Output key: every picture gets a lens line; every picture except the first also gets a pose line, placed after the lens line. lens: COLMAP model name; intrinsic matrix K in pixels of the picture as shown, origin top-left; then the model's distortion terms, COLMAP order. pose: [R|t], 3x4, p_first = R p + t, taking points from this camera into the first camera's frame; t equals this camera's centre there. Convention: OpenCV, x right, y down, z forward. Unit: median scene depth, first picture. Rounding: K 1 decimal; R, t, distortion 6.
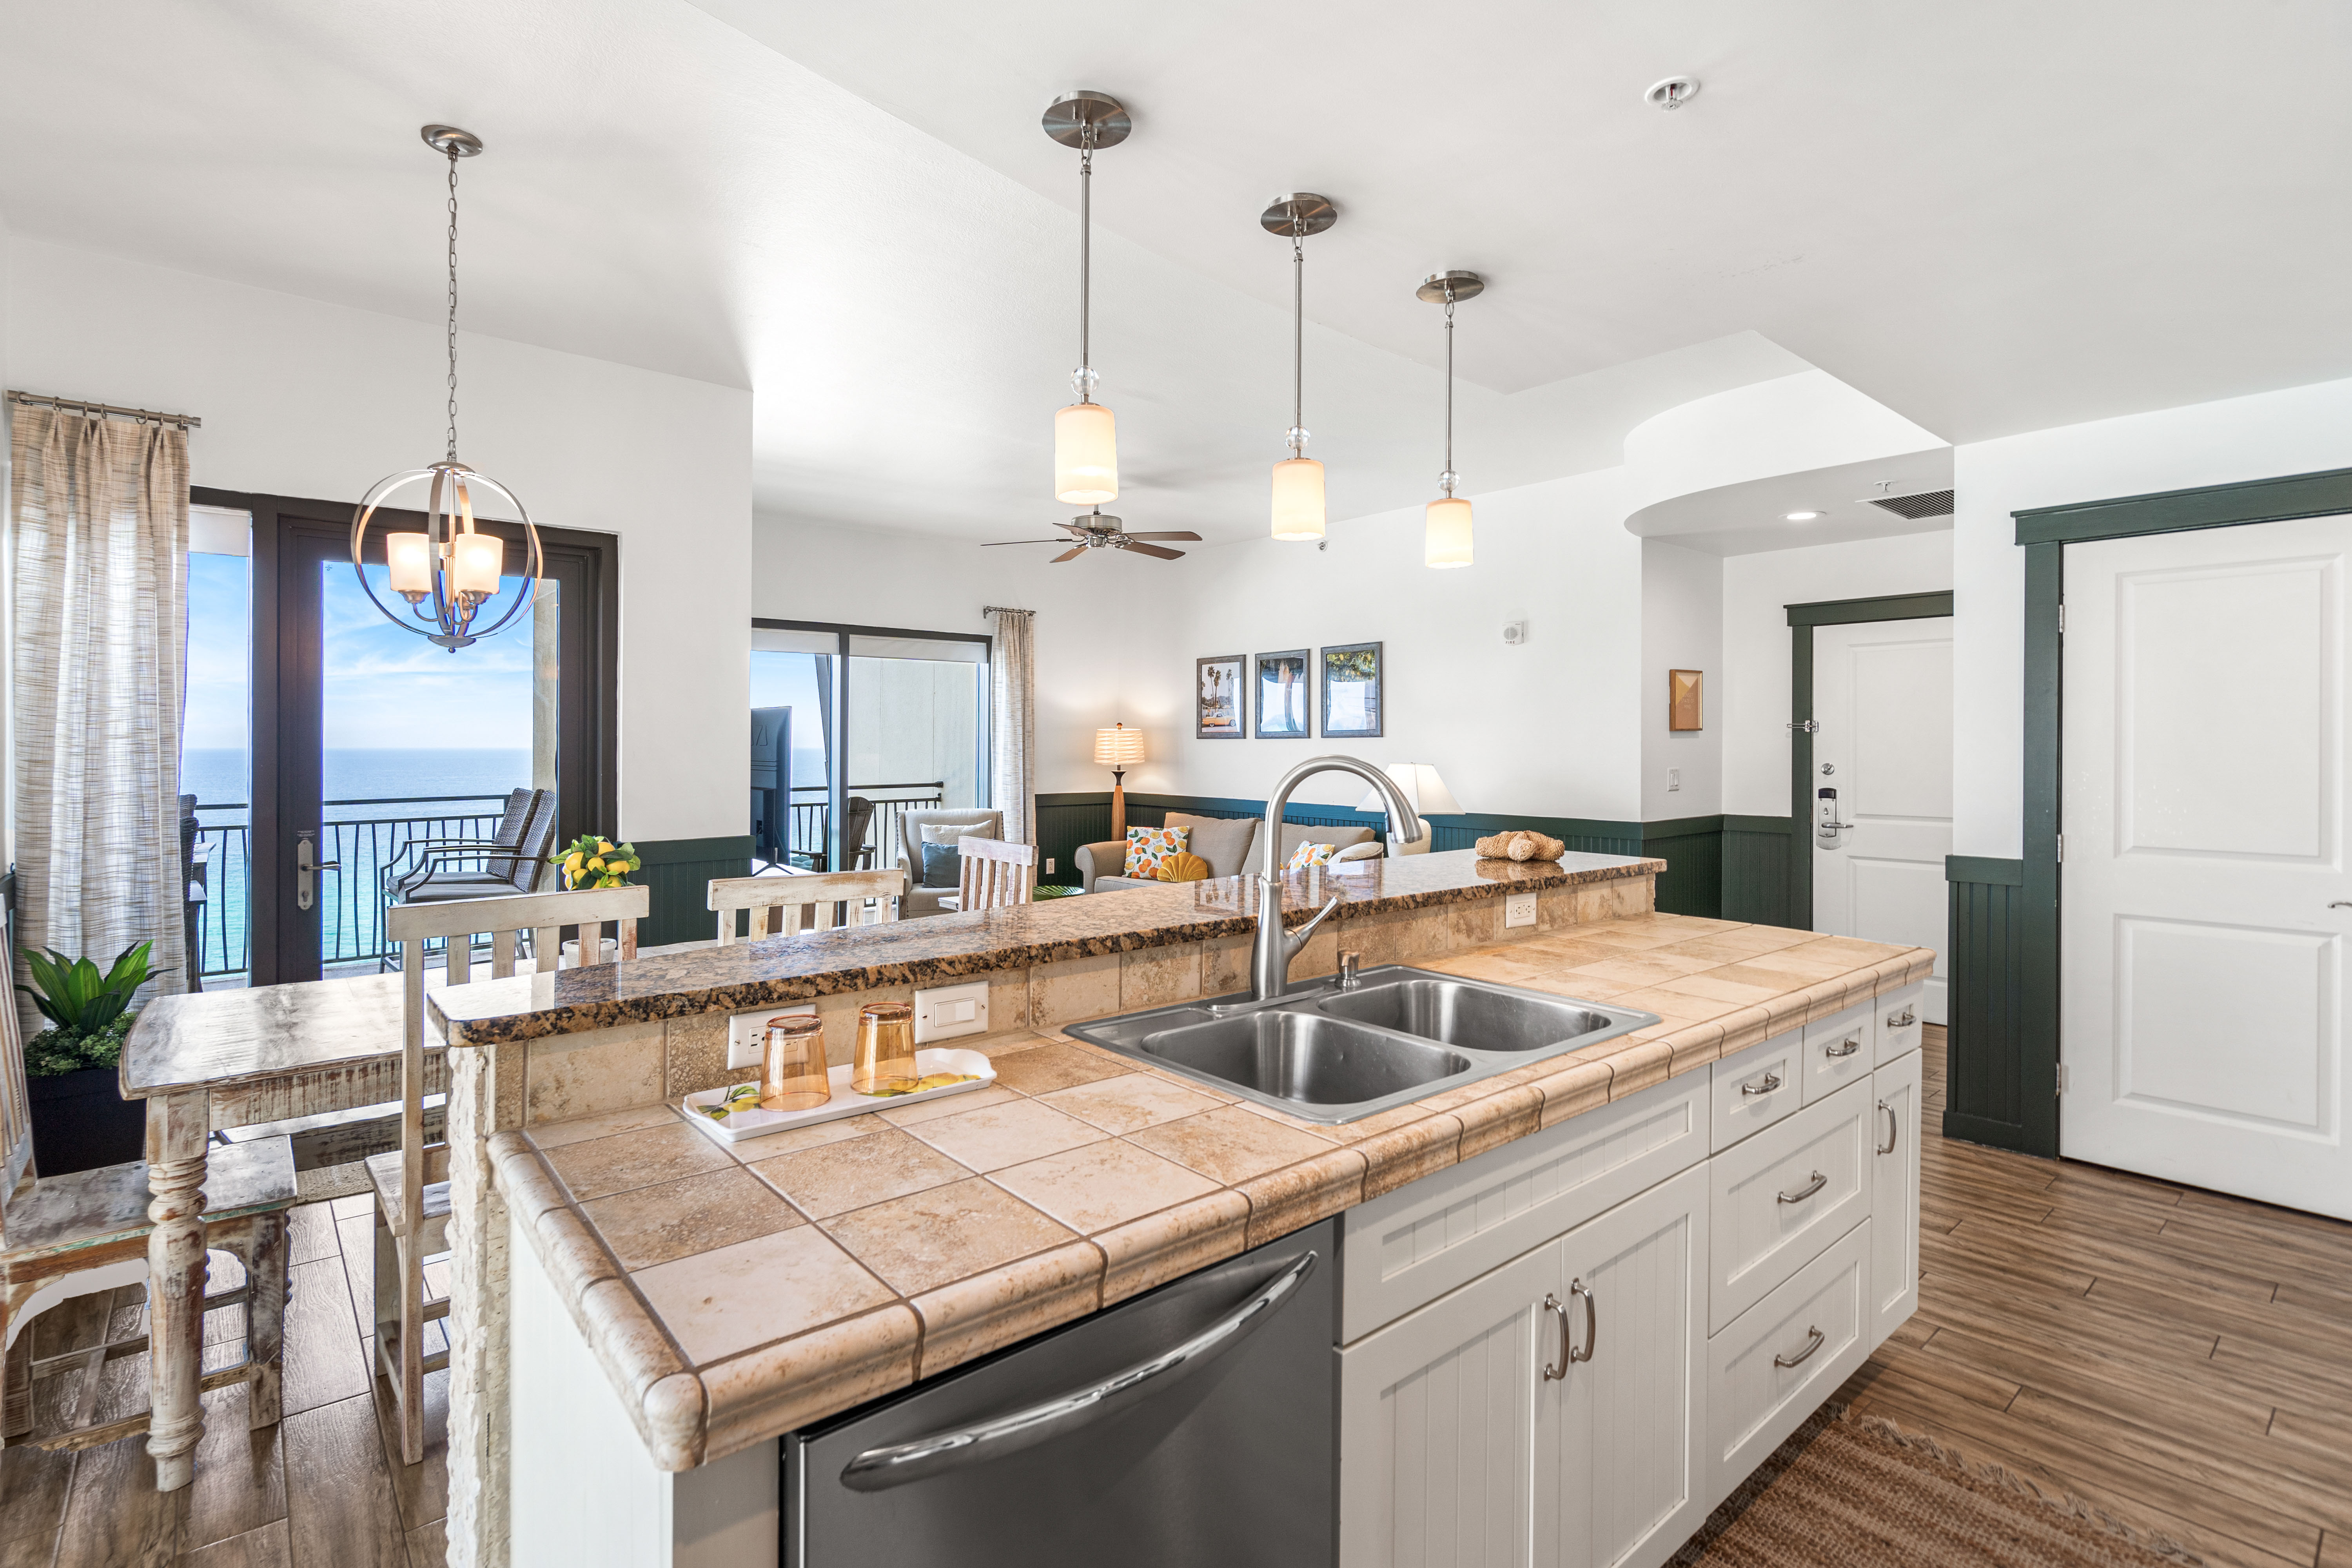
lens RADIAL K [[1067.1, 0, 1257.1], [0, 1067.1, 755.7], [0, 0, 1]] dist [-0.000574, 0.000242]
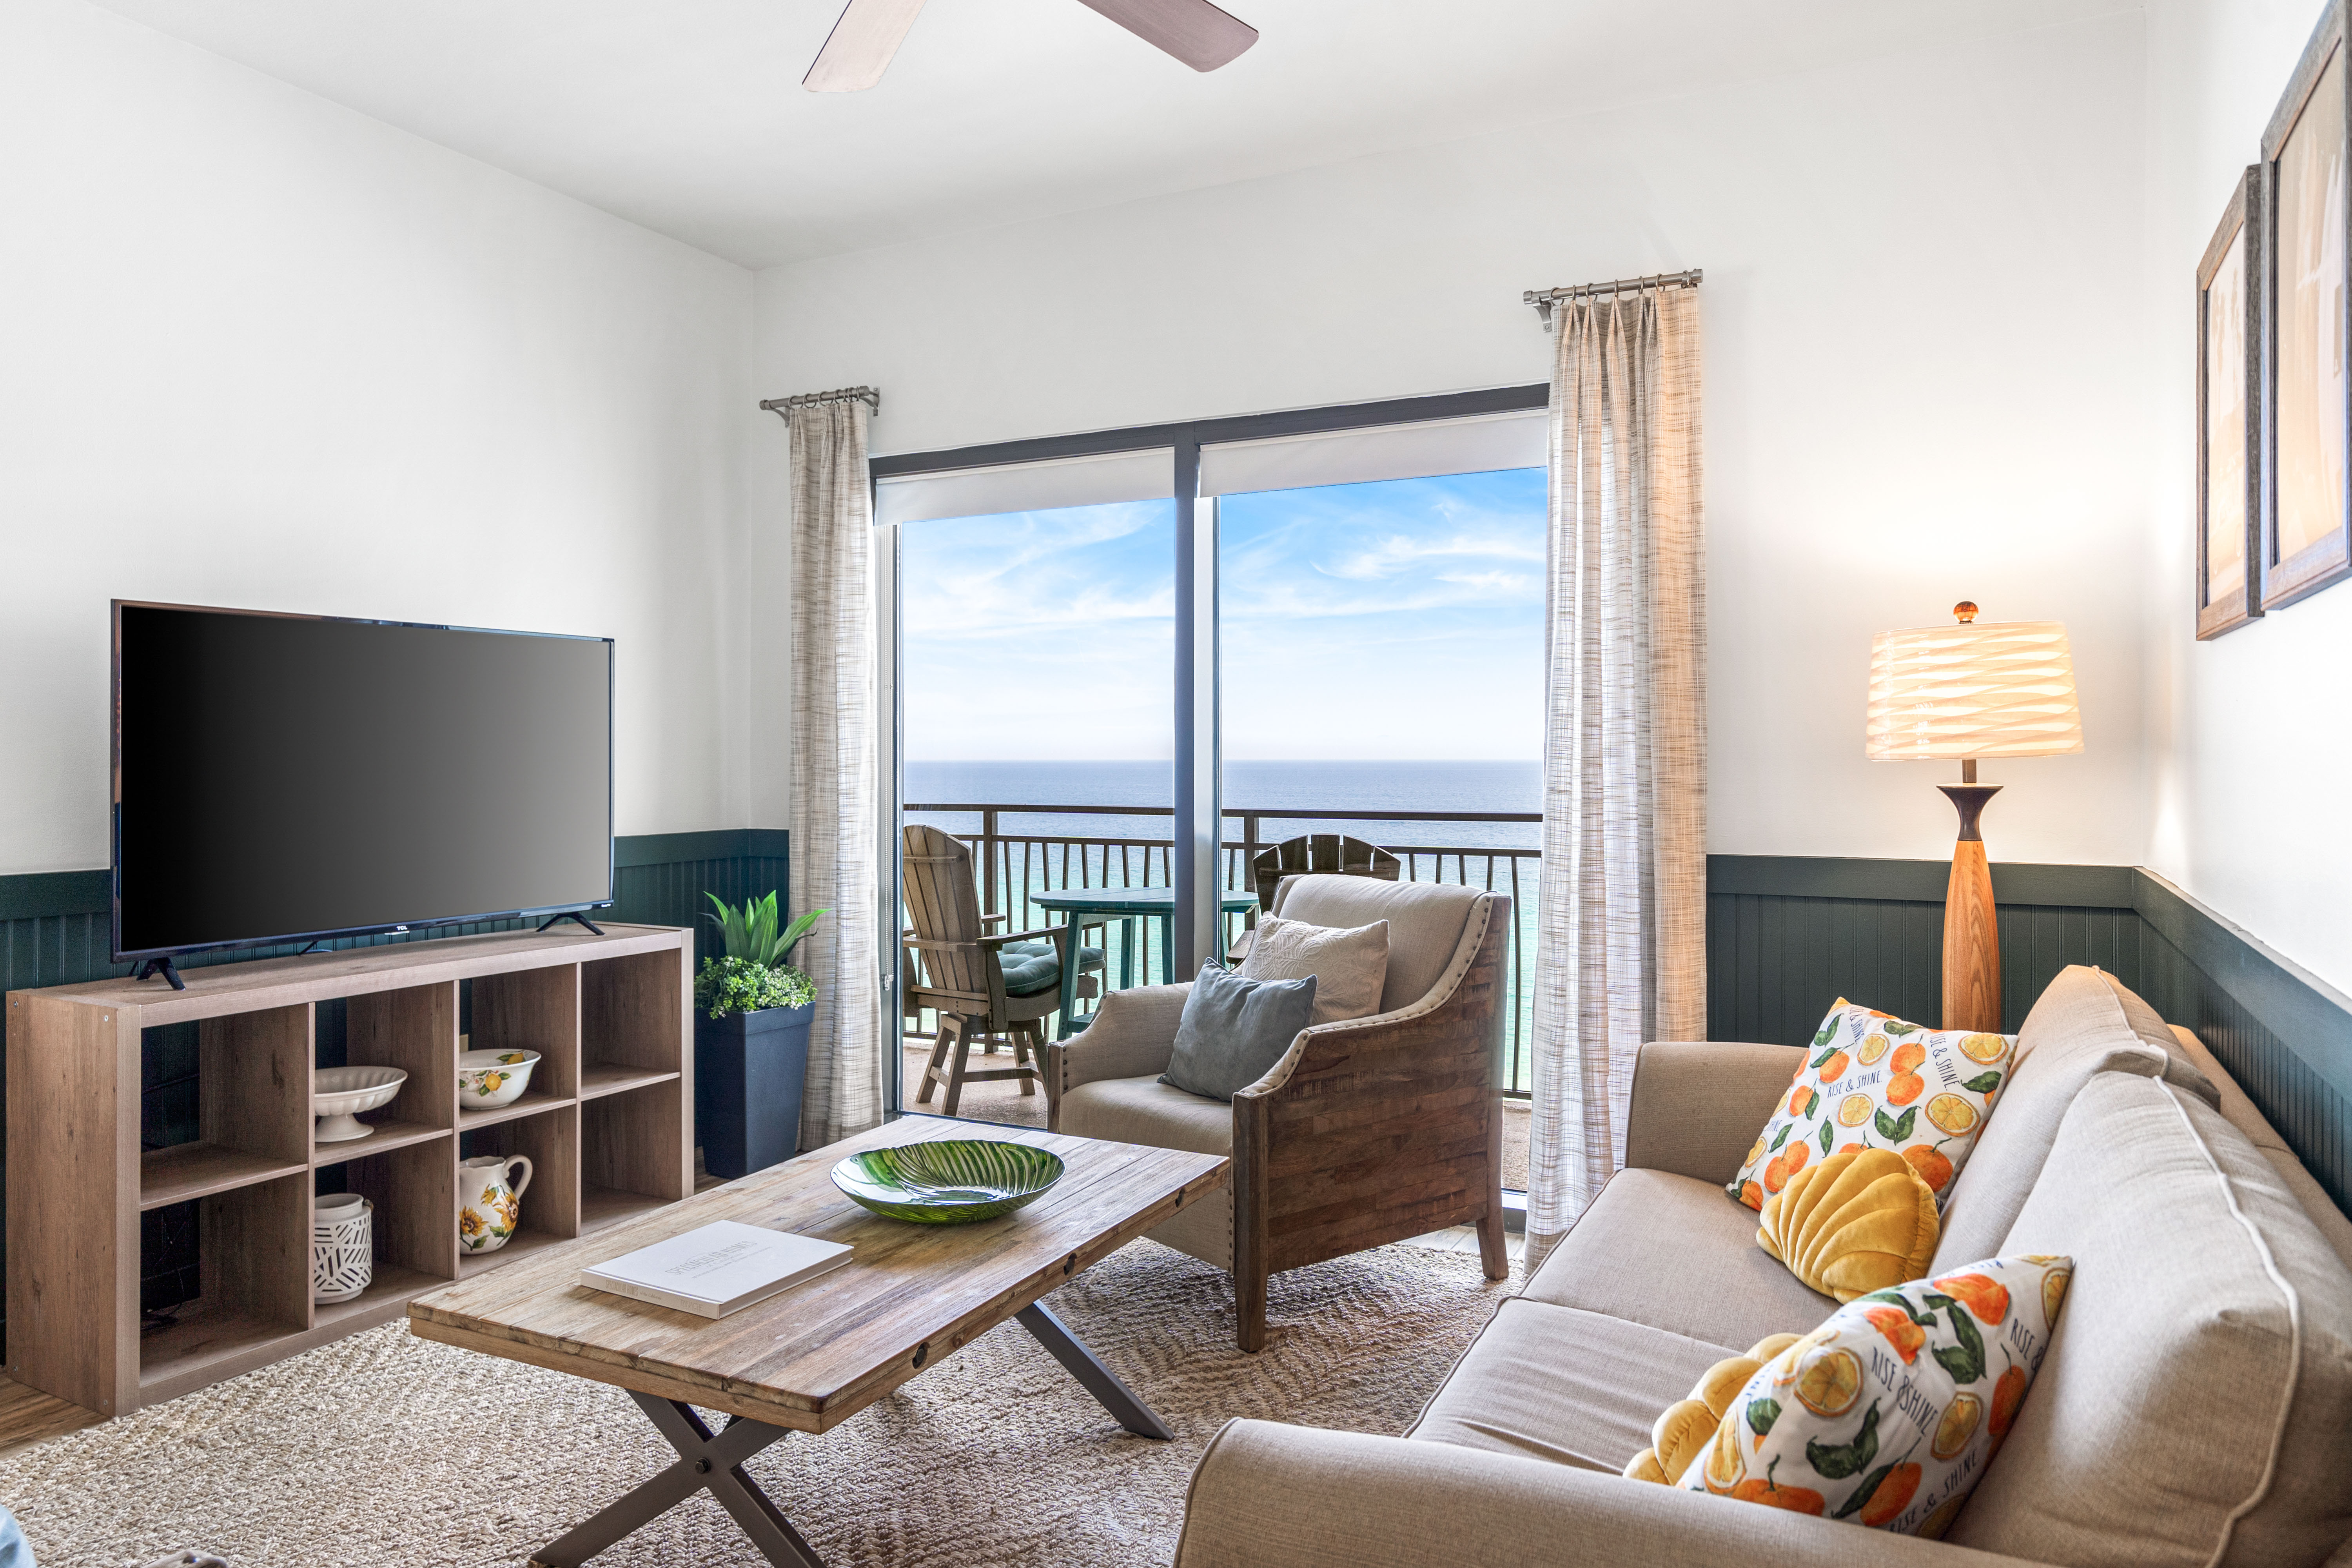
lens RADIAL K [[1564.7, 0, 1179.1], [0, 1564.7, 742.0], [0, 0, 1]] dist [0.009002, -0.001124]
pose [[0.282774, -0.011929, -0.959112, 0.192566], [-0.003930, 0.999900, -0.013595, 0.010339], [0.959179, 0.007614, 0.282699, 0.737332]]
